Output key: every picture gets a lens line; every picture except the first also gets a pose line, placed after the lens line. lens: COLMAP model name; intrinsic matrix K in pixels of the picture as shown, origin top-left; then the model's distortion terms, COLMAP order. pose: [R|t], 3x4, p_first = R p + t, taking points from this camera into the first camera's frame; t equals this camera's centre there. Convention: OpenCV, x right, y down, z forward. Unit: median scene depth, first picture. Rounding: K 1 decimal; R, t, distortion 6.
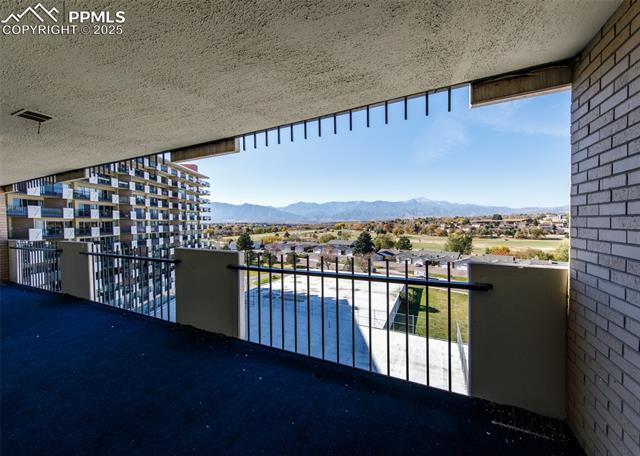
lens RADIAL K [[228.1, 0, 331.3], [0, 228.1, 227.2], [0, 0, 1]] dist [0.000519, -0.000011]
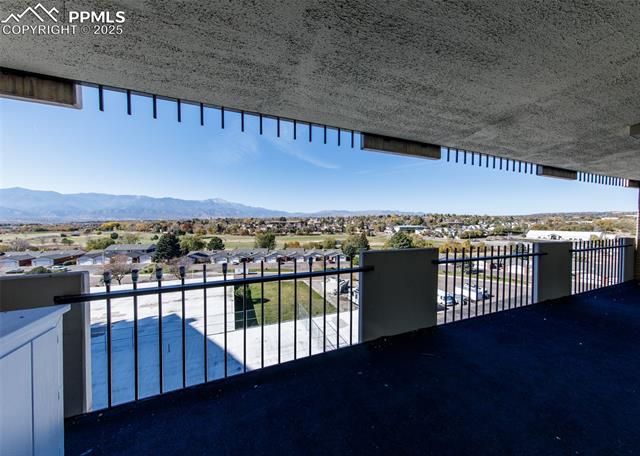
lens RADIAL K [[215.6, 0, 320.0], [0, 215.6, 228.0], [0, 0, 1]] dist [0.000155, -0.000013]
pose [[0.689227, -0.008524, 0.724496, -0.131581], [0.005679, 0.999964, 0.006363, -0.004362], [-0.724523, -0.000271, 0.689250, 0.049280]]
